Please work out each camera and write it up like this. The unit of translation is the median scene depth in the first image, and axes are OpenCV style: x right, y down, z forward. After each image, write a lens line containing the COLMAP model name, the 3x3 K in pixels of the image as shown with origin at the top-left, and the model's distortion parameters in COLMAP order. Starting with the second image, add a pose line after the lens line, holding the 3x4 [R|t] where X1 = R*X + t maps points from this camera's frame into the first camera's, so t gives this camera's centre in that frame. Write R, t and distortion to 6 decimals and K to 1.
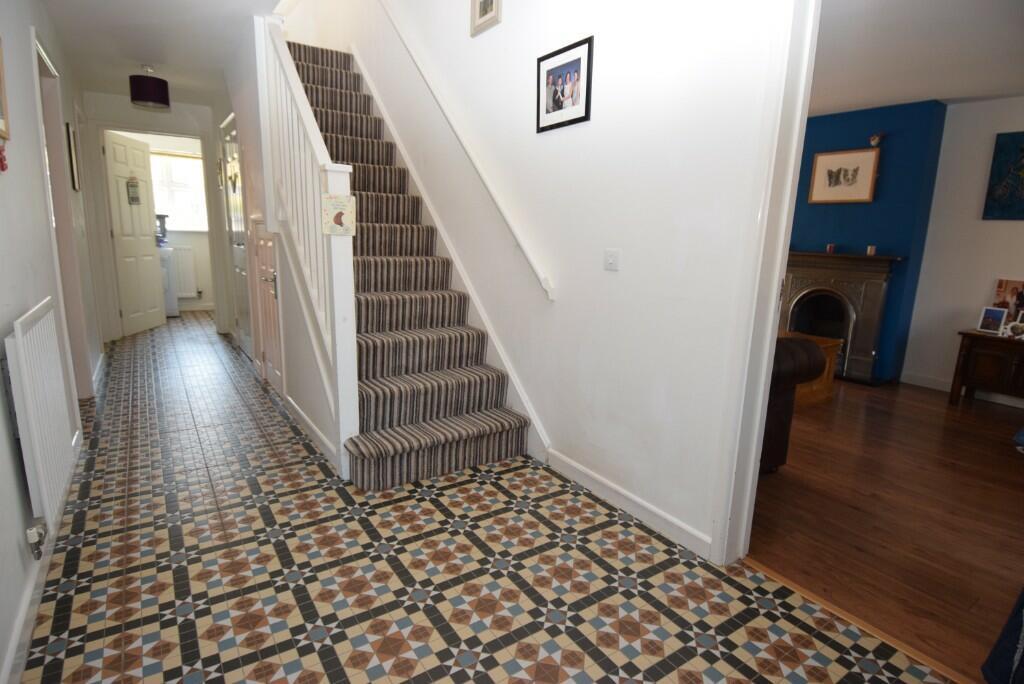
lens RADIAL K [[536.8, 0, 512.0], [0, 536.8, 342.0], [0, 0, 1]] dist [-0.001527, -0.000870]
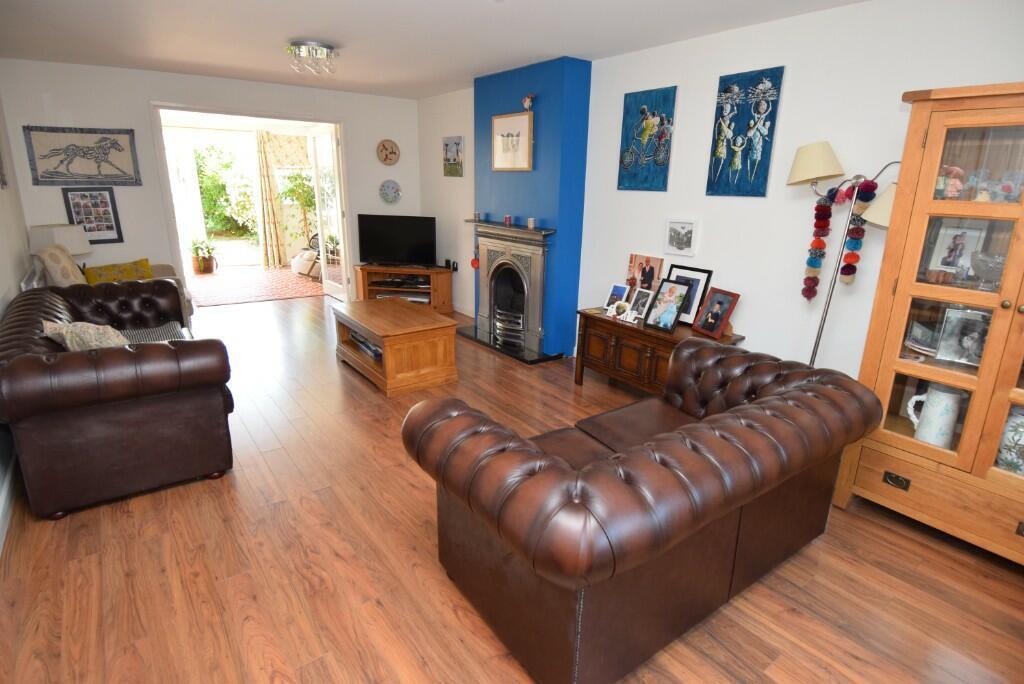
lens RADIAL K [[536.8, 0, 512.0], [0, 536.8, 342.0], [0, 0, 1]] dist [-0.001527, -0.000870]
pose [[0.999704, -0.019065, 0.015121, 0.674740], [0.017897, 0.997100, 0.073969, -0.035411], [-0.016488, -0.073676, 0.997146, 0.052463]]
